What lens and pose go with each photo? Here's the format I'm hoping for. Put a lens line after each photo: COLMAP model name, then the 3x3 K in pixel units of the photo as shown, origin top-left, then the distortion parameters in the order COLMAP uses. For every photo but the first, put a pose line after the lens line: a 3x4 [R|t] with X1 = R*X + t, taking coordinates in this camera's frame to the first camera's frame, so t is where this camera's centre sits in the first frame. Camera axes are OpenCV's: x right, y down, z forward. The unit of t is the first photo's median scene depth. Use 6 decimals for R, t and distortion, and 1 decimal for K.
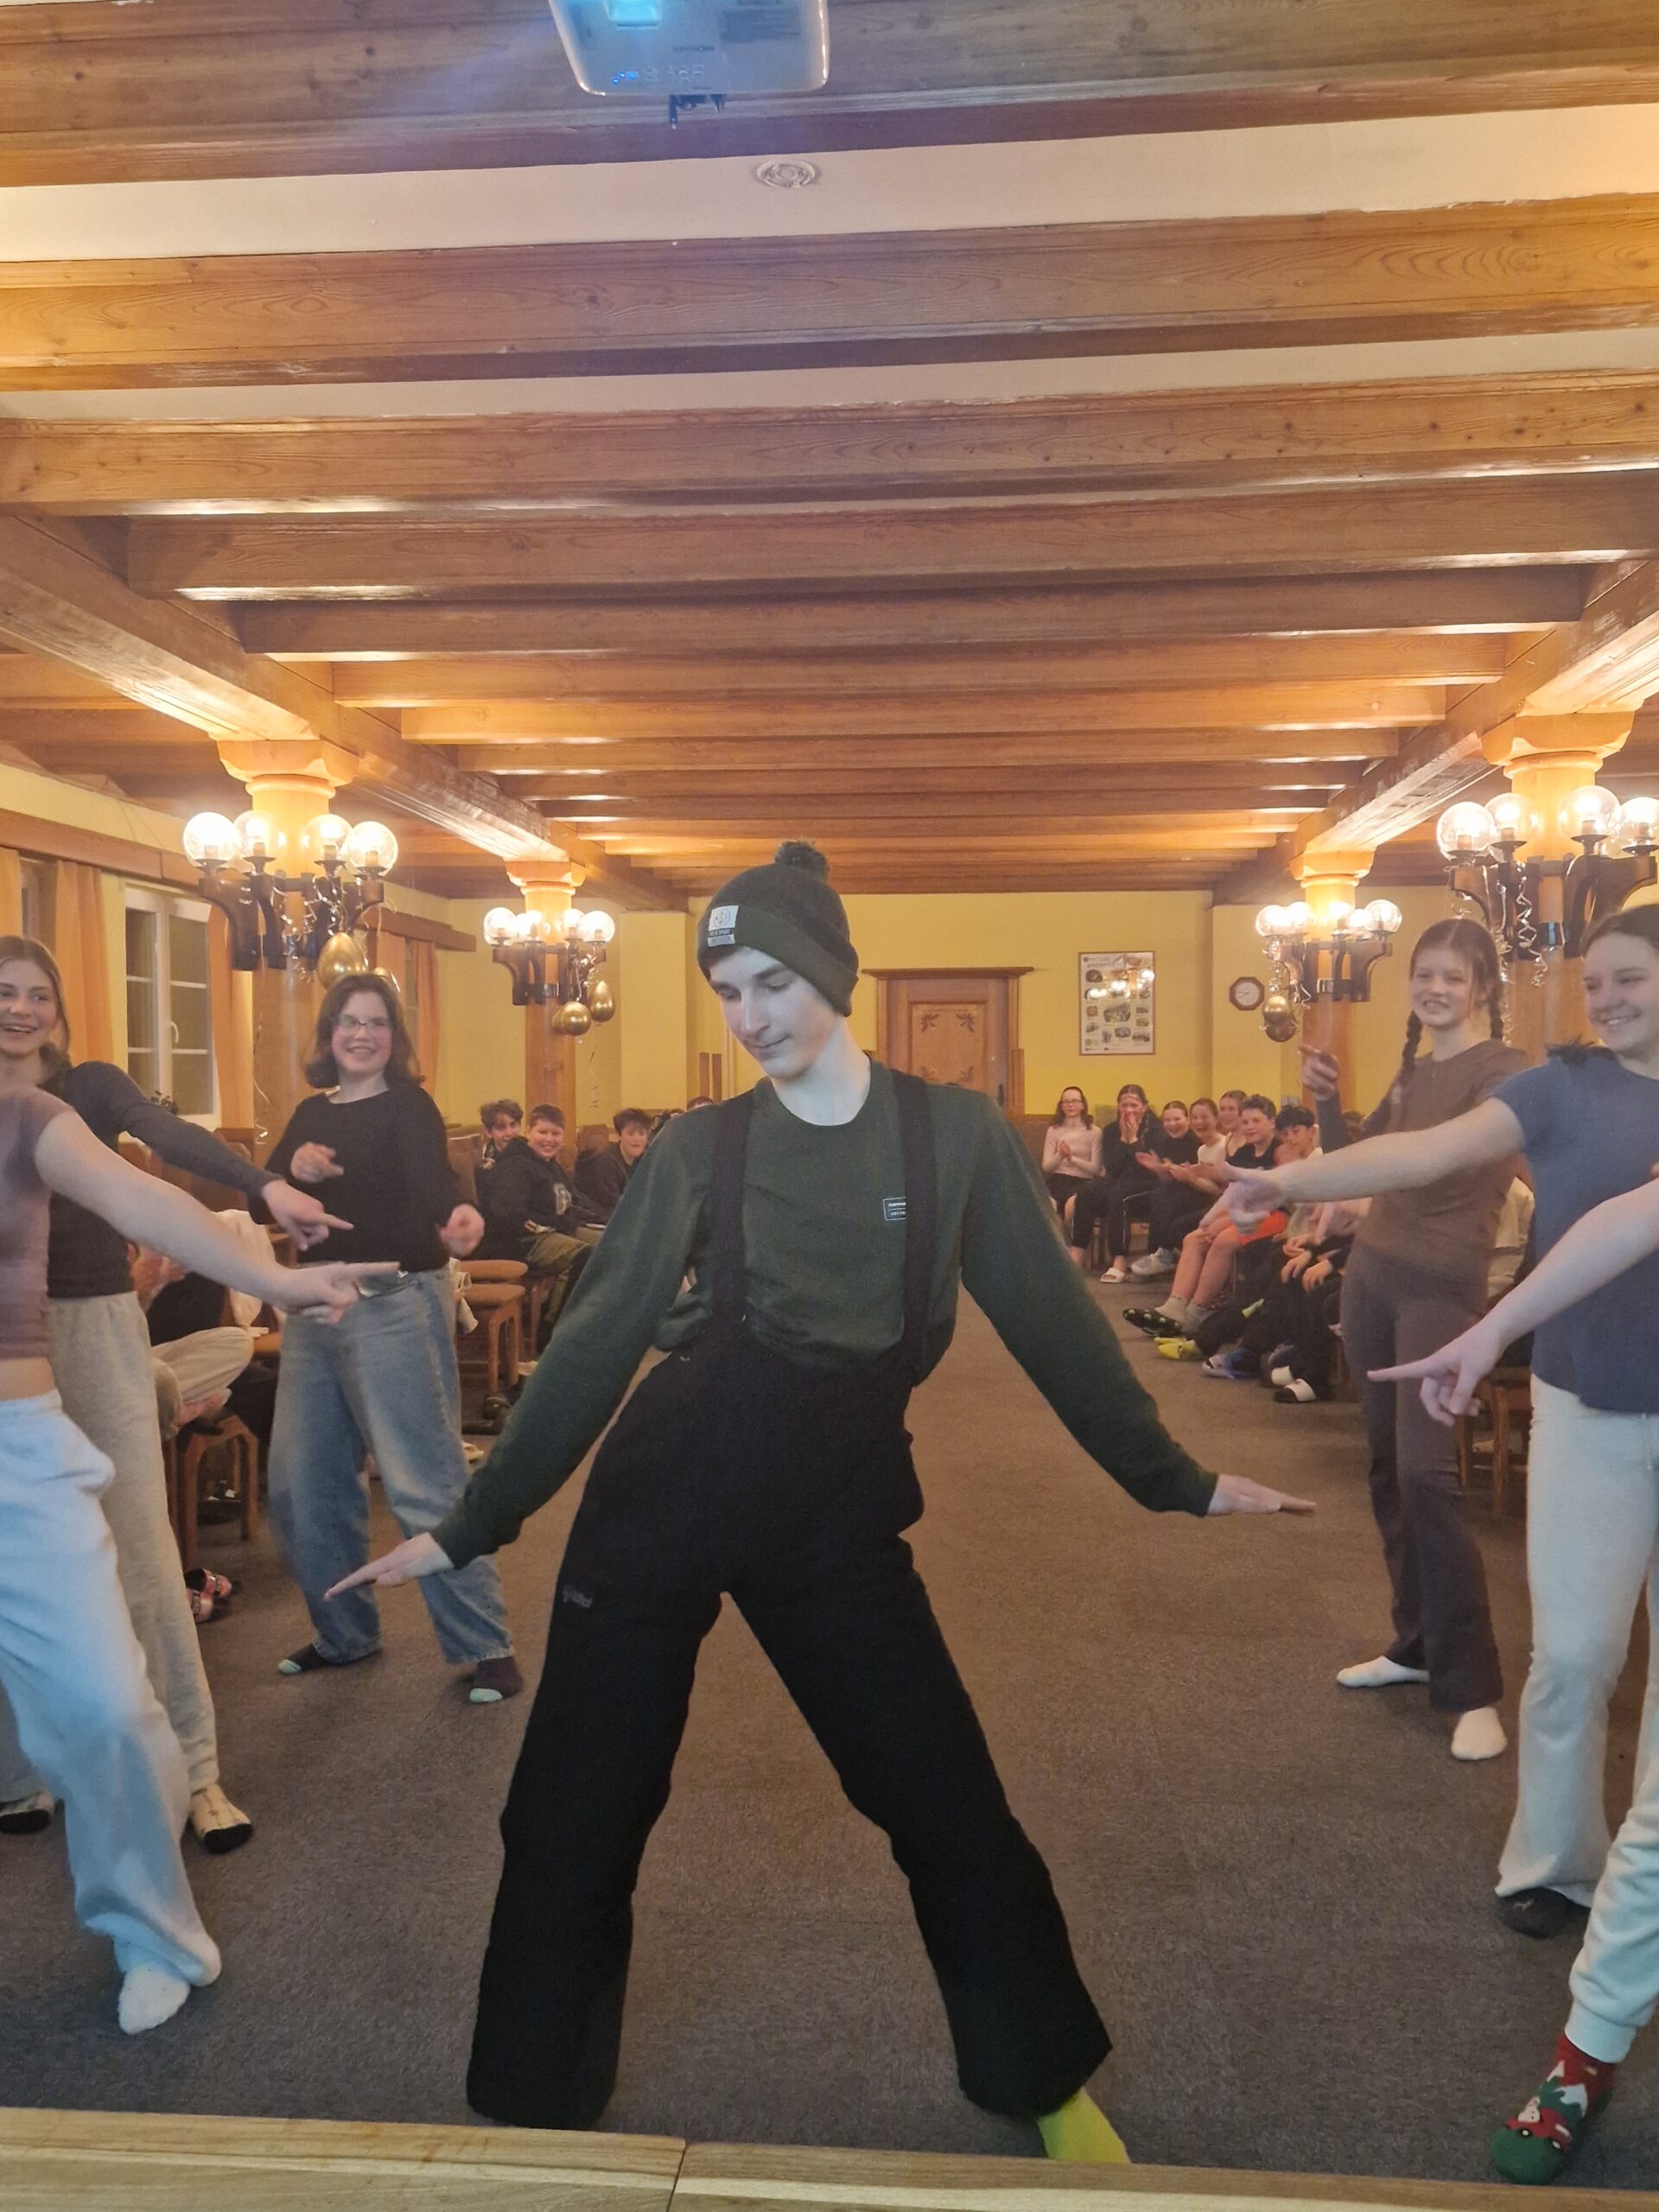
lens RADIAL K [[1797.3, 0, 831.2], [0, 1797.3, 1095.7], [0, 0, 1]] dist [0.088833, -0.062910]
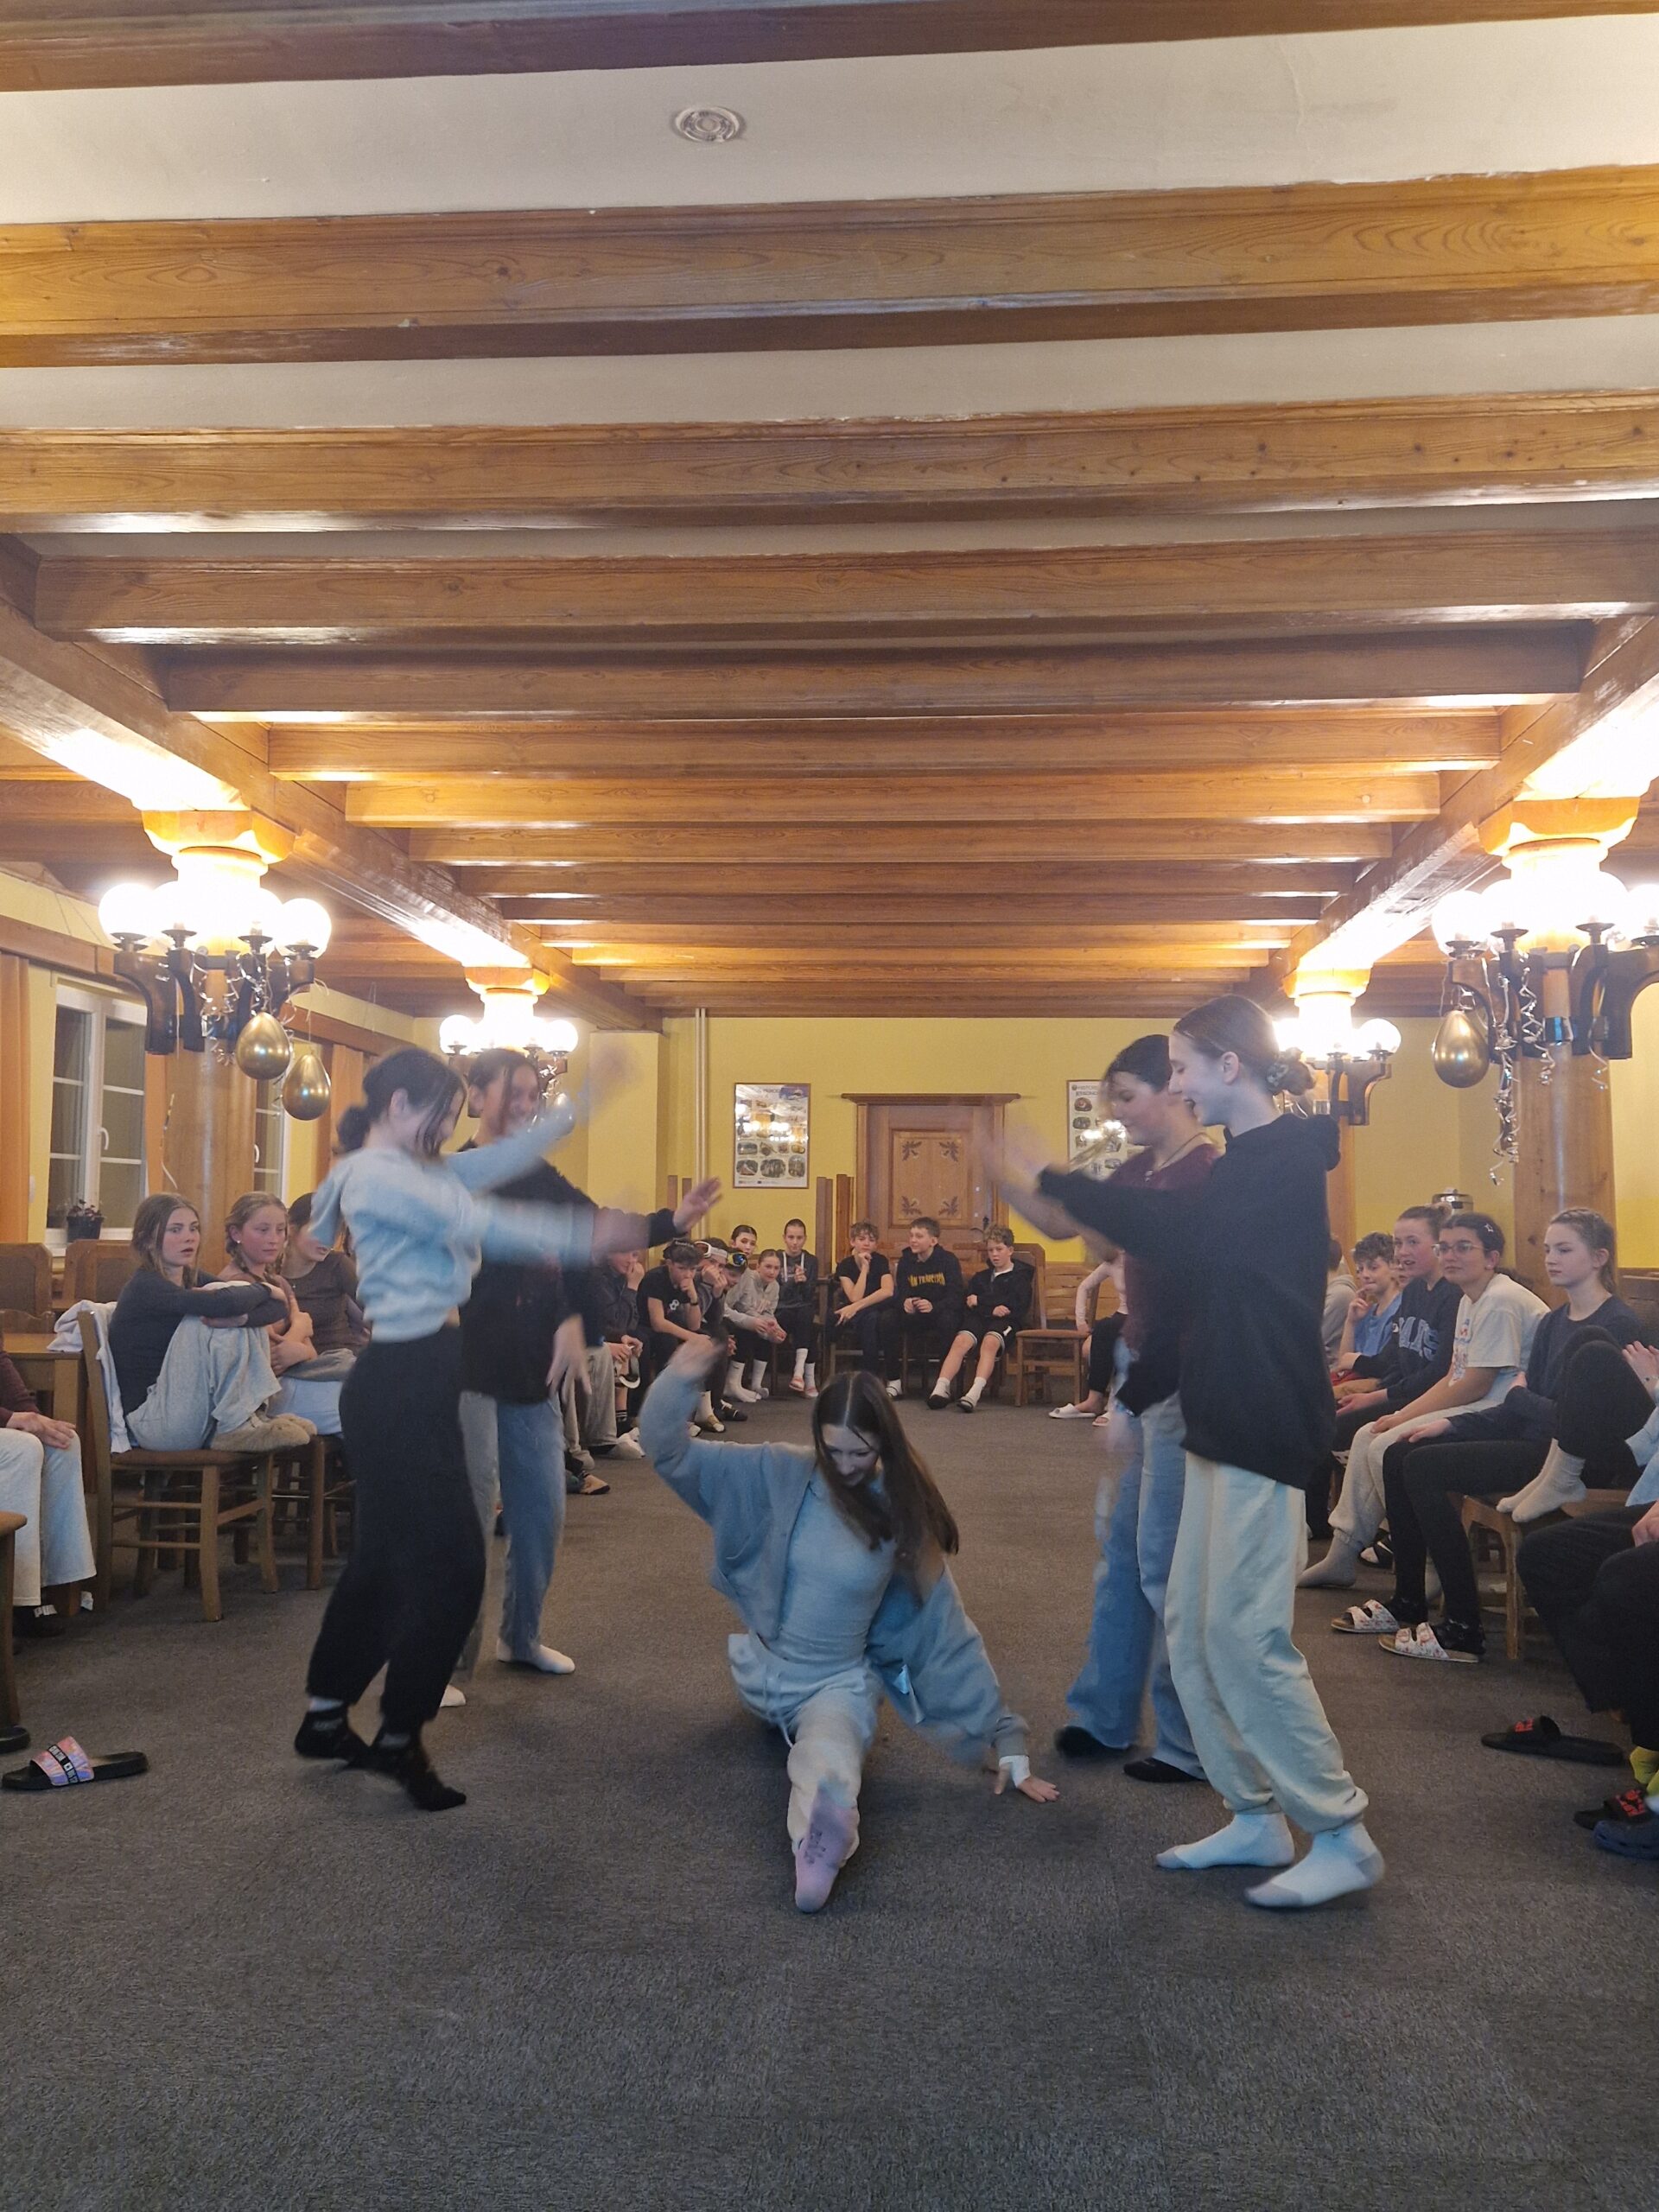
lens RADIAL K [[1797.3, 0, 839.6], [0, 1797.3, 1096.0], [0, 0, 1]] dist [0.088833, -0.062910]
pose [[0.999909, 0.013487, -0.000790, 0.033474], [-0.013500, 0.995048, -0.098477, 0.049543], [-0.000543, 0.098479, 0.995139, 0.088255]]
